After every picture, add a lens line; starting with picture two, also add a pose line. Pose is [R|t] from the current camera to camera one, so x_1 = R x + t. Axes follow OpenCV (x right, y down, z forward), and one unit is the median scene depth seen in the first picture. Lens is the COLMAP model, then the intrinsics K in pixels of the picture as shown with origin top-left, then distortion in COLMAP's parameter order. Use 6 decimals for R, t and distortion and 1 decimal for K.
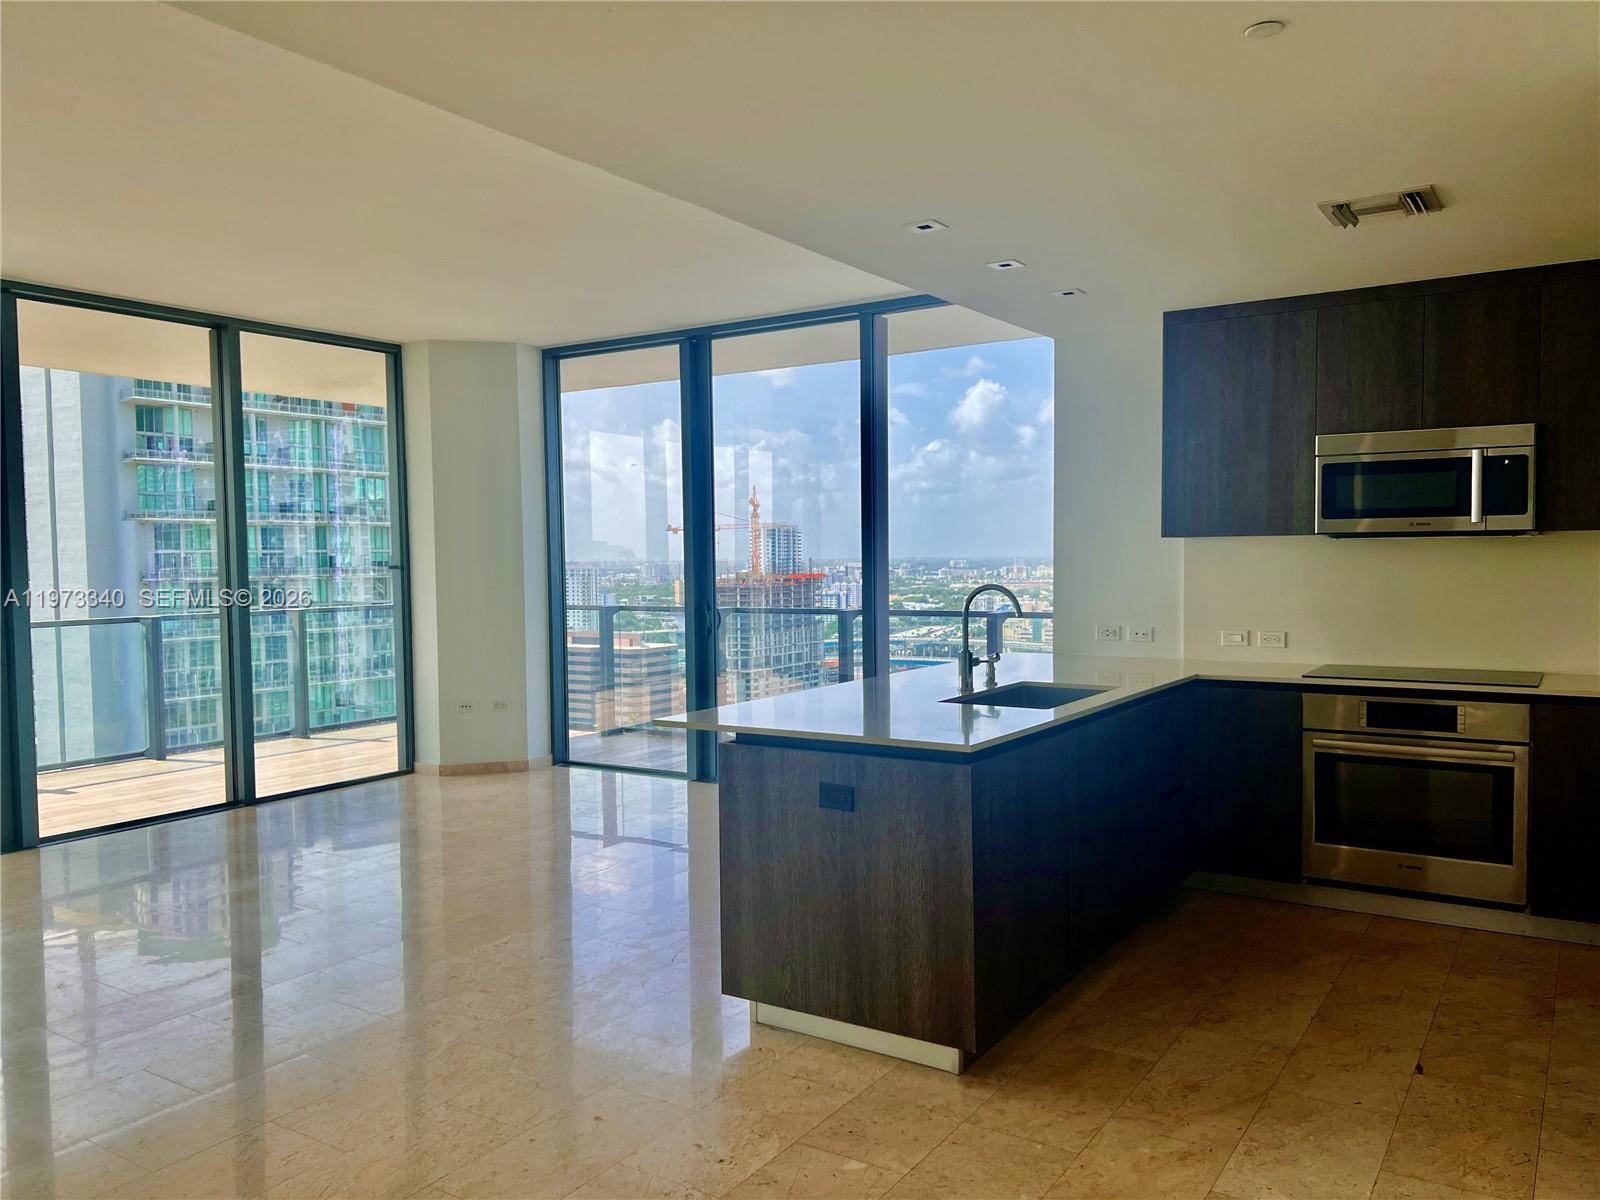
lens RADIAL K [[1213.7, 0, 800.0], [0, 1213.7, 600.0], [0, 0, 1]] dist [0.043209, -0.035830]
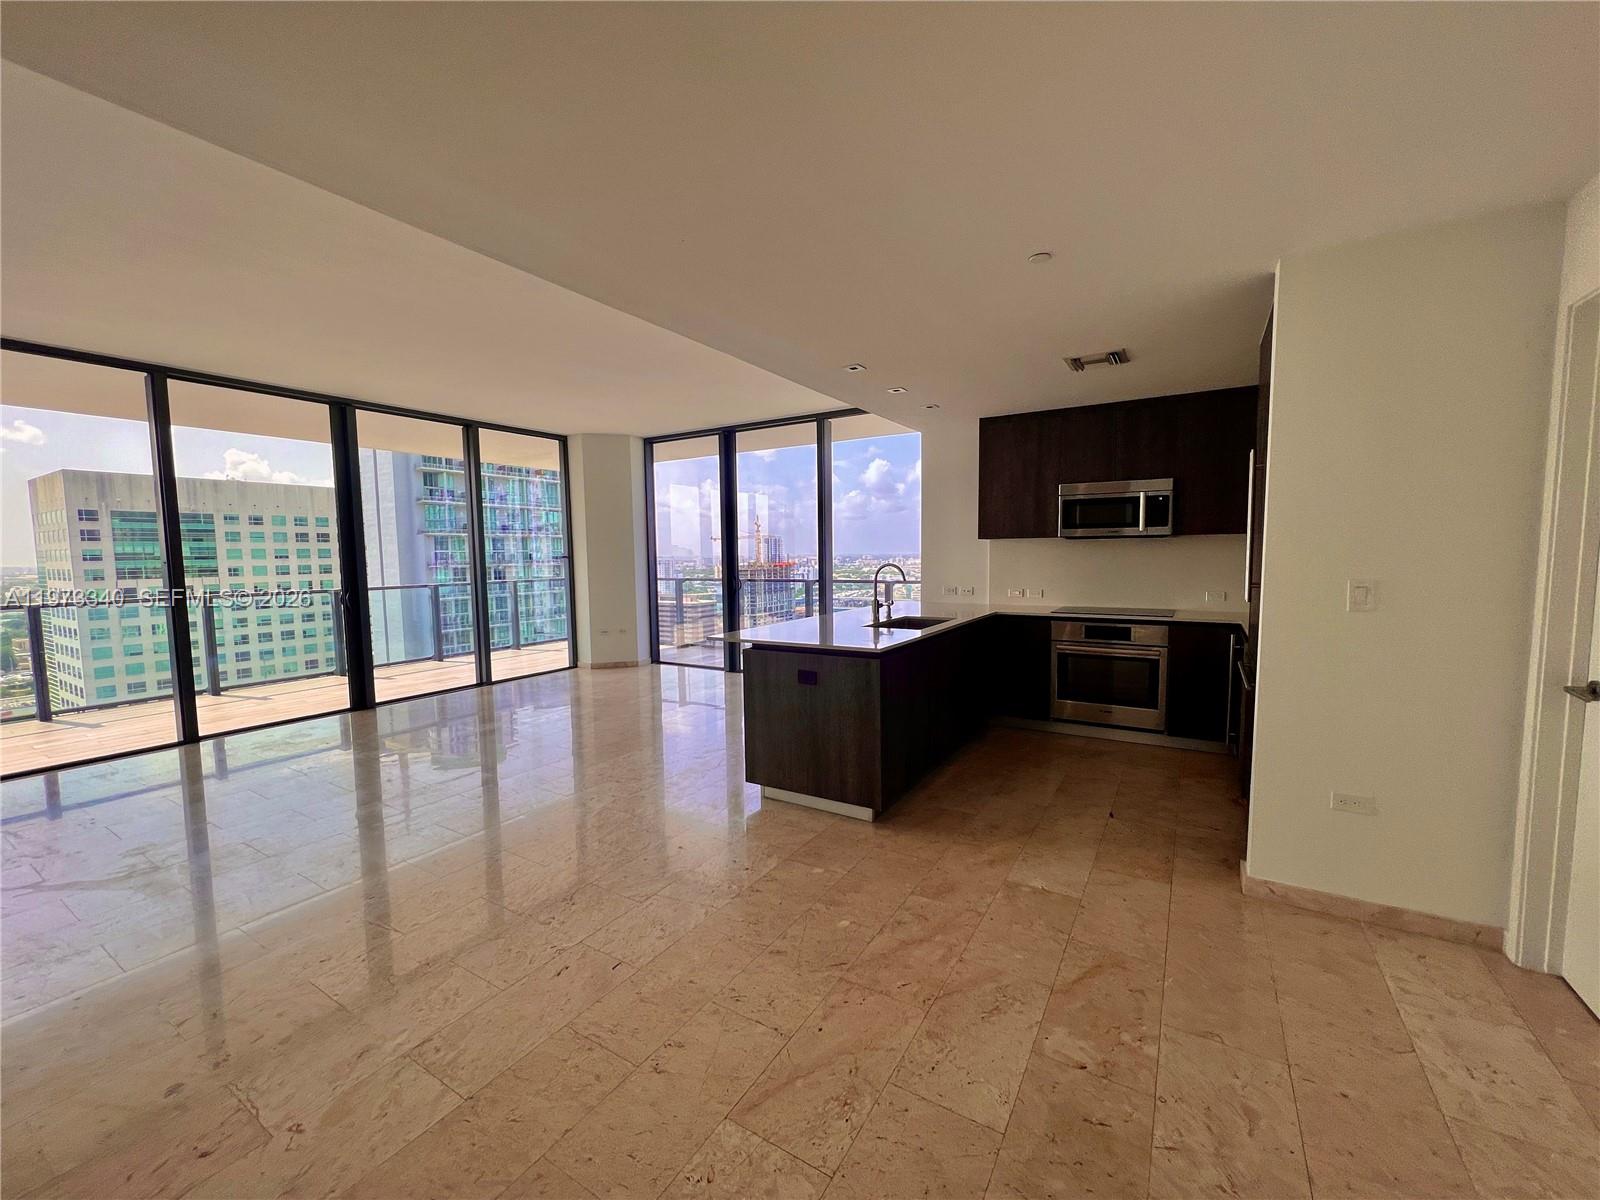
lens RADIAL K [[646.1, 0, 800.0], [0, 646.1, 600.0], [0, 0, 1]] dist [-0.000160, 0.000014]
pose [[0.999596, -0.003568, 0.028212, -0.005084], [0.002581, 0.999386, 0.034953, 0.006256], [-0.028319, -0.034866, 0.998991, 0.011613]]
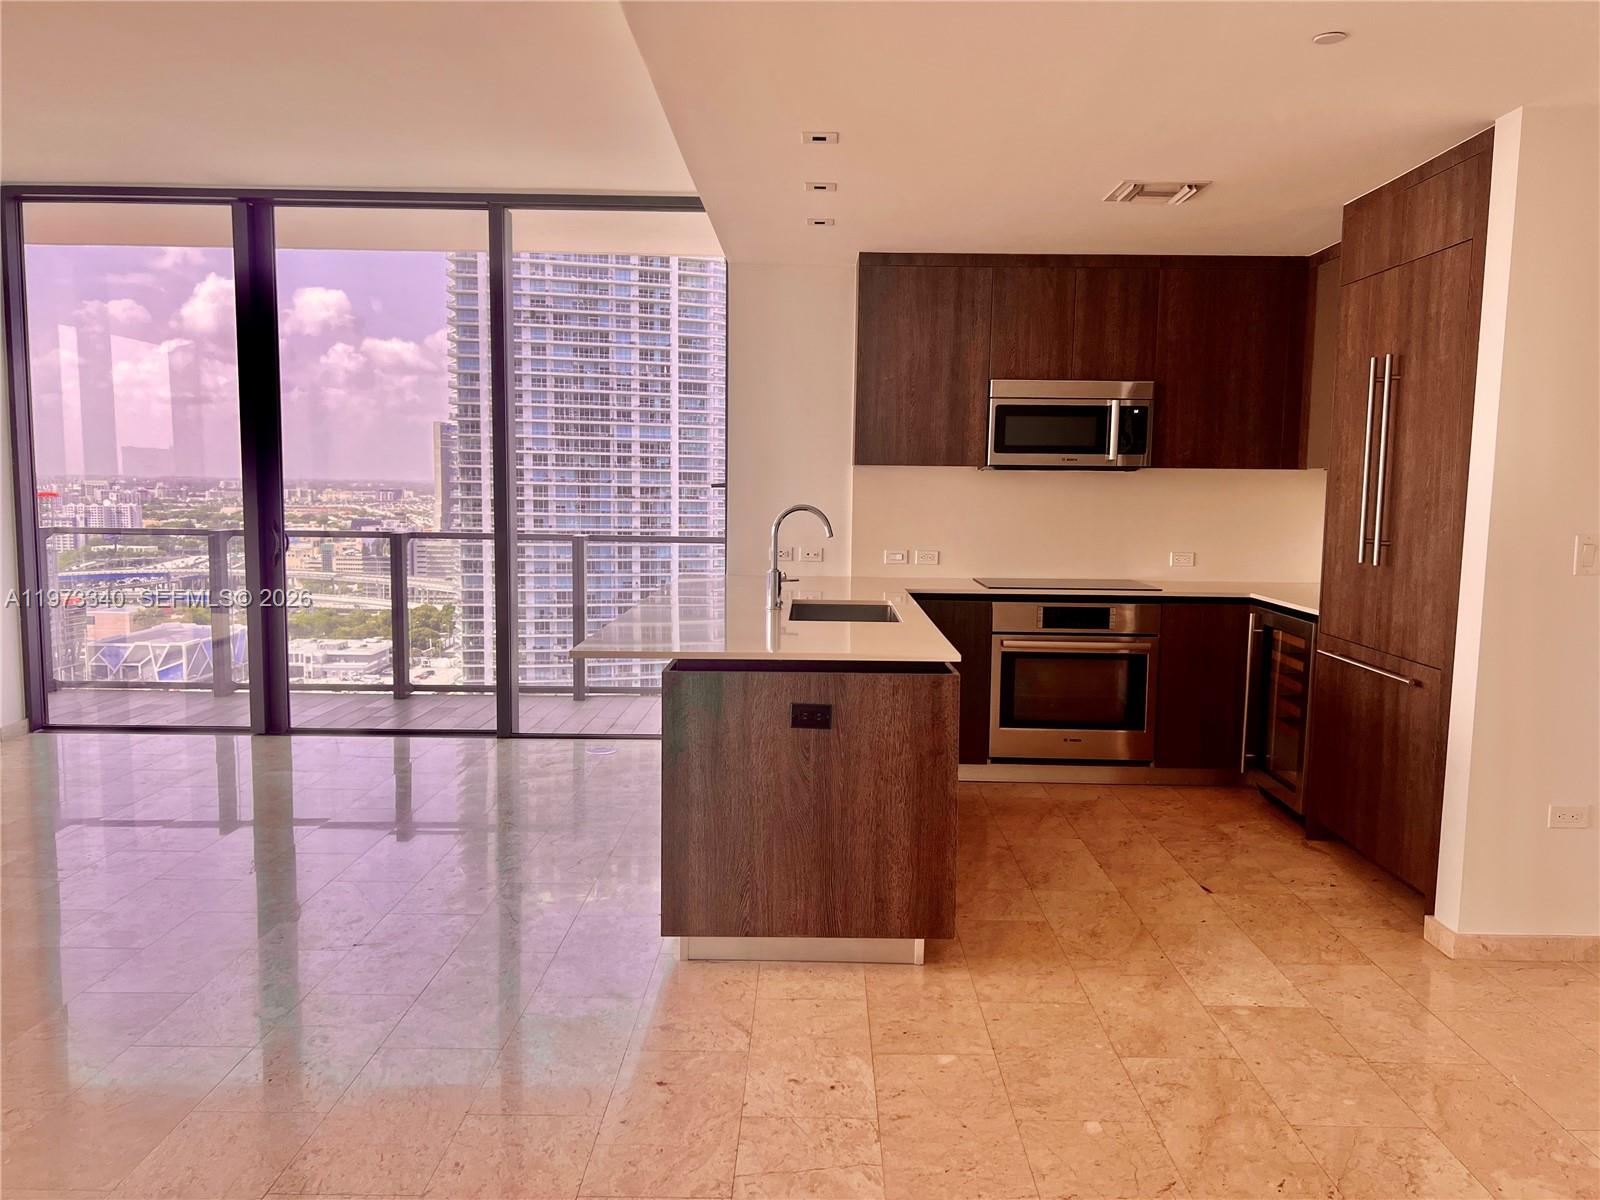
lens RADIAL K [[1219.9, 0, 800.0], [0, 1219.9, 600.0], [0, 0, 1]] dist [0.067764, -0.075239]
pose [[0.833720, -0.029234, 0.551413, -0.350599], [-0.003434, 0.998304, 0.058118, 0.006419], [-0.552177, -0.050348, 0.832205, 0.120551]]
